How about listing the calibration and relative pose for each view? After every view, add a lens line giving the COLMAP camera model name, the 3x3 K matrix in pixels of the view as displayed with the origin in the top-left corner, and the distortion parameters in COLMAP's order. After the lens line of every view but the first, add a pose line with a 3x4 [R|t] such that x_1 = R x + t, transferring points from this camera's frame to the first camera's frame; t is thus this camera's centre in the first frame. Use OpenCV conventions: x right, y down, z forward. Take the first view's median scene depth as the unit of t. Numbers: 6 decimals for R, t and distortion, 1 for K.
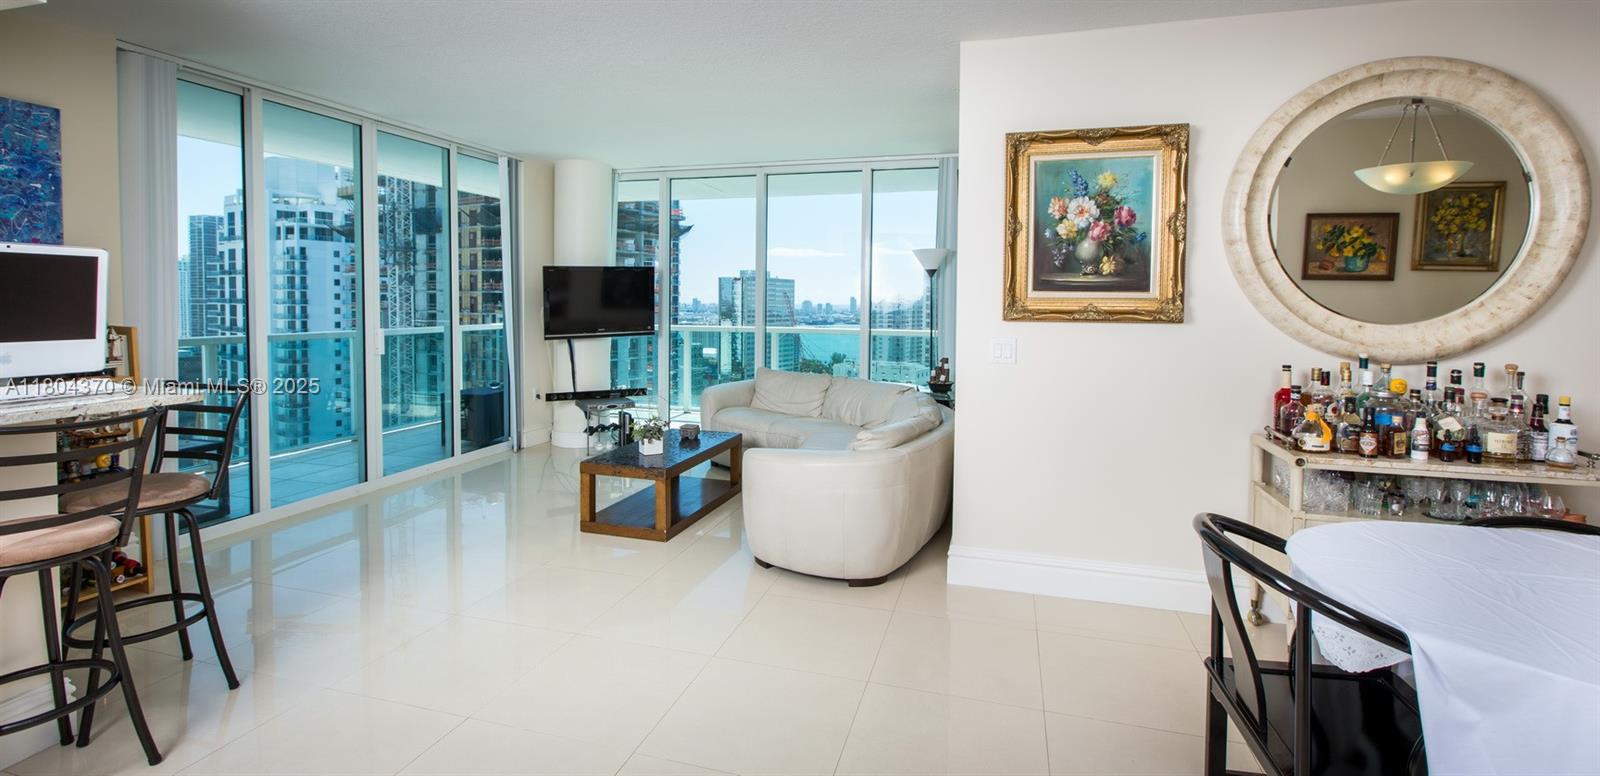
lens RADIAL K [[718.5, 0, 796.1], [0, 718.5, 327.1], [0, 0, 1]] dist [-0.000380, -0.000109]
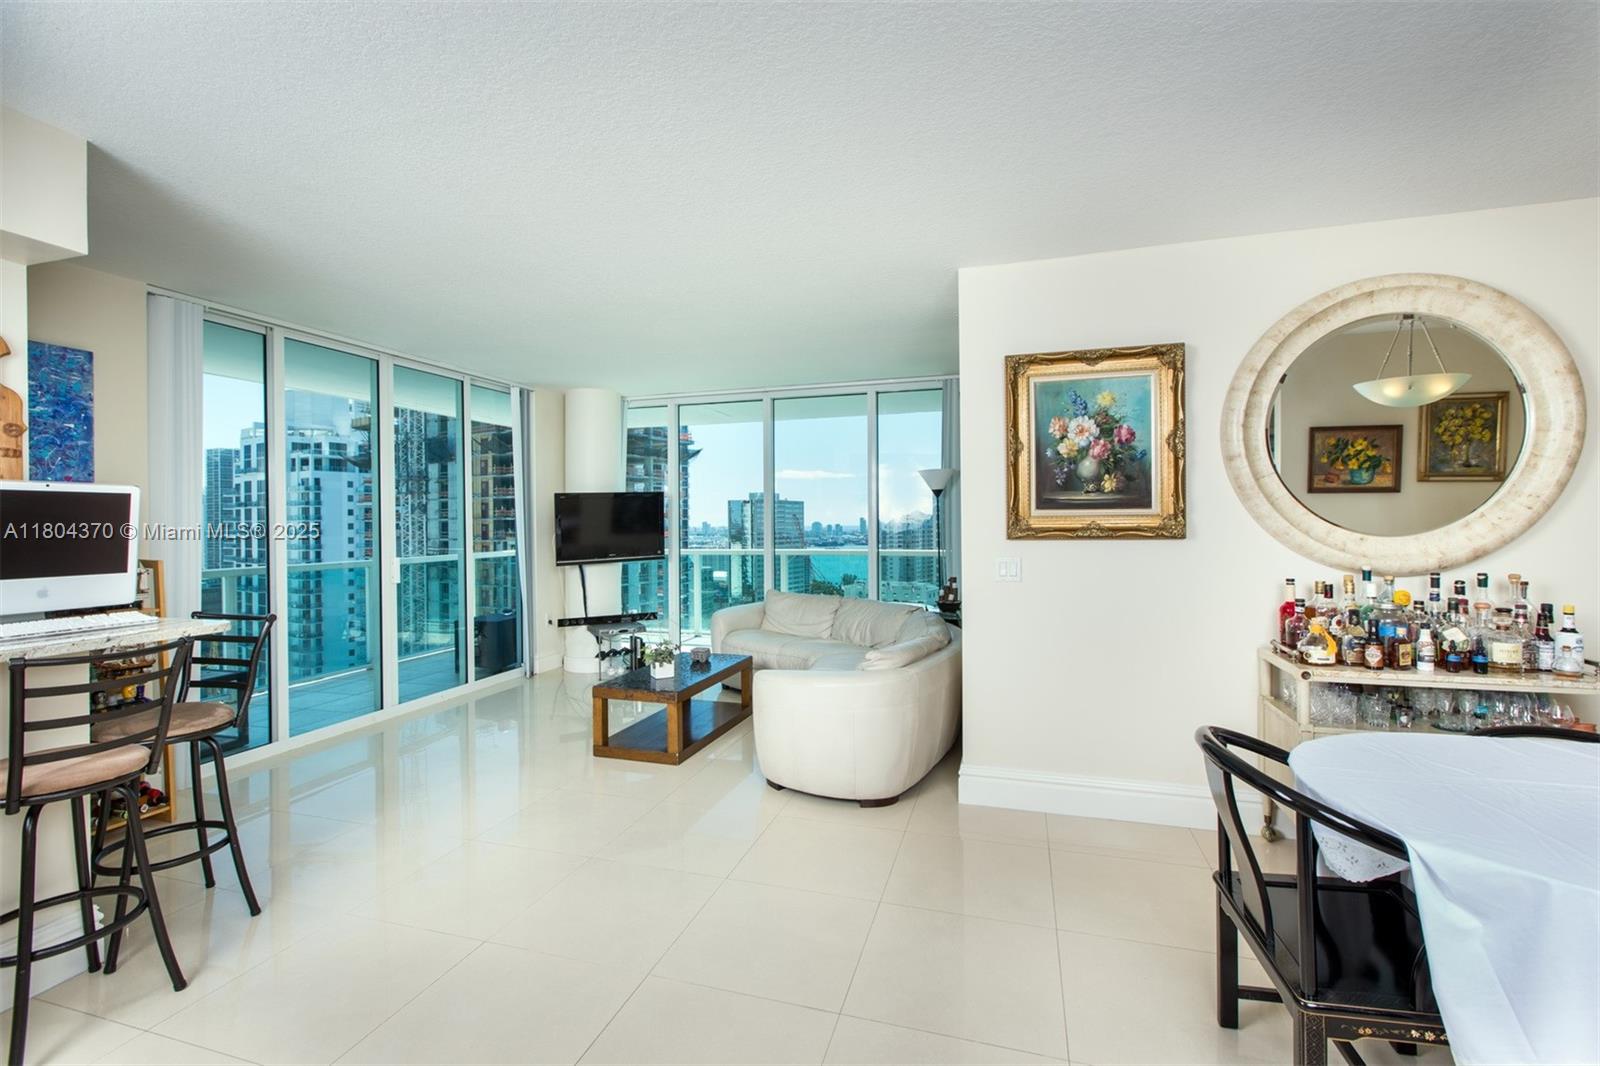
lens RADIAL K [[720.1, 0, 795.5], [0, 720.1, 524.1], [0, 0, 1]] dist [0.000279, -0.000701]
pose [[0.999737, -0.017917, -0.014345, 0.004476], [0.017416, 0.999259, -0.034314, -0.000948], [0.014949, 0.034055, 0.999308, -0.020230]]
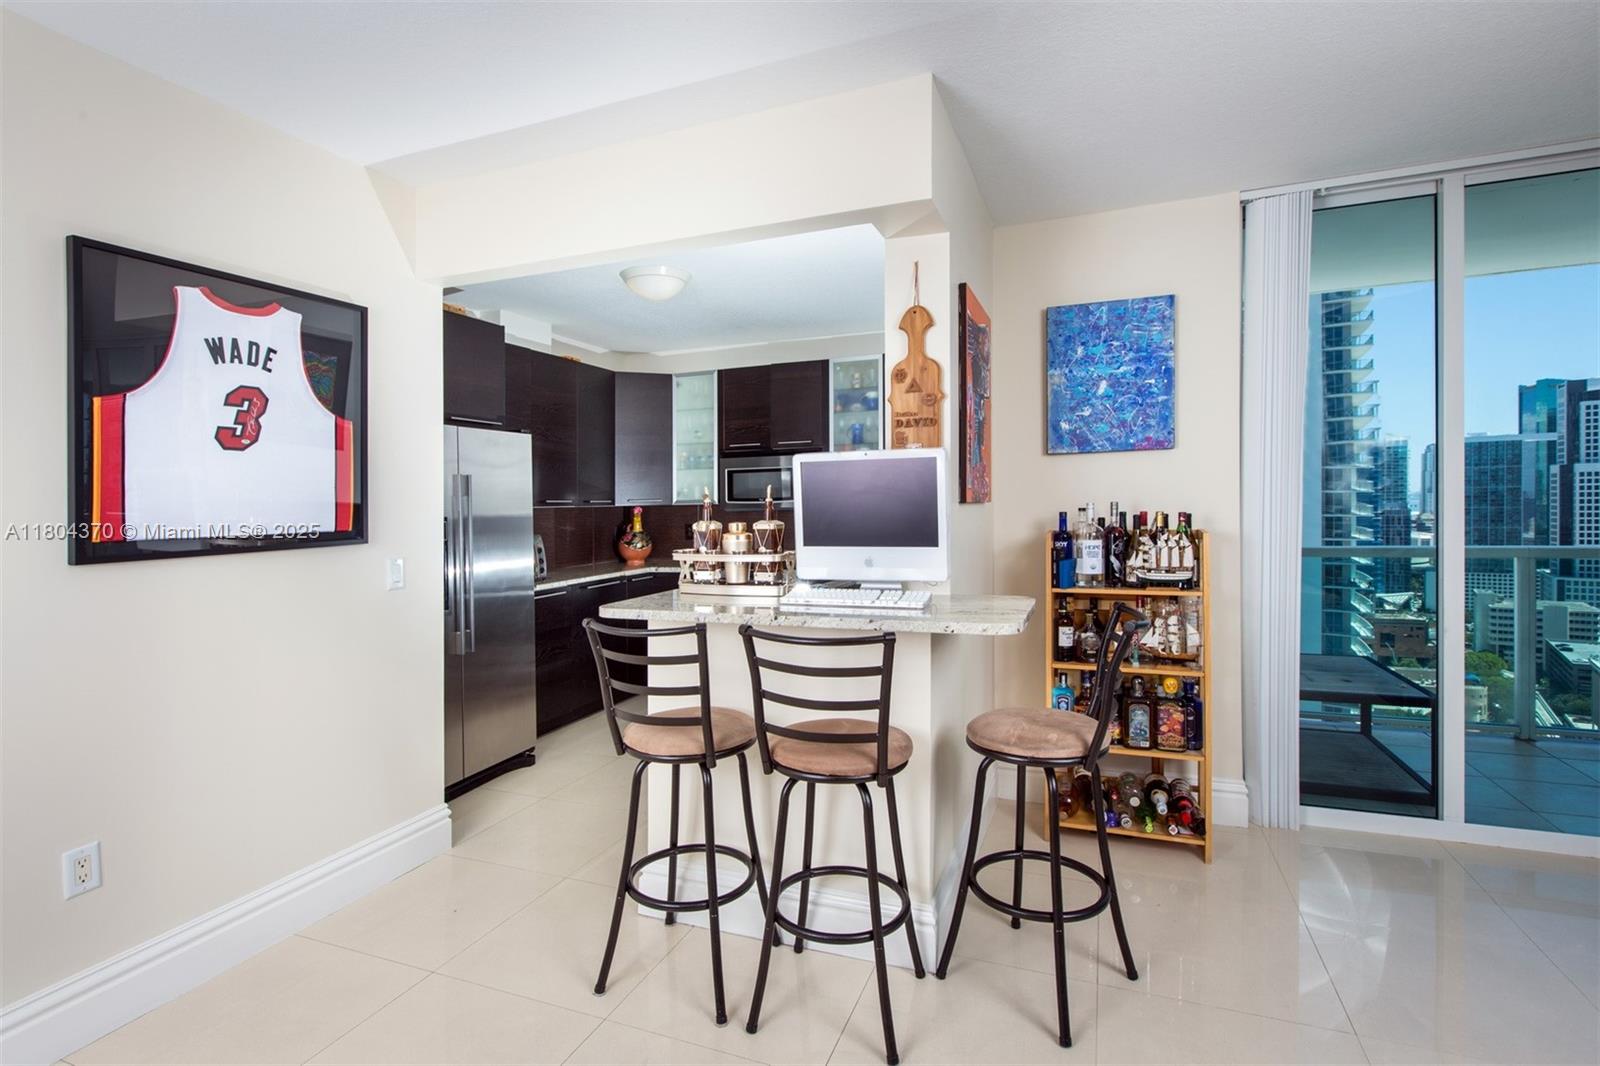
lens RADIAL K [[769.3, 0, 801.9], [0, 769.3, 508.0], [0, 0, 1]] dist [0.004606, -0.000556]
pose [[-0.089583, 0.003789, -0.995972, 0.000313], [-0.023052, 0.999717, 0.005876, -0.024548], [0.995713, 0.023486, -0.089470, 0.620934]]
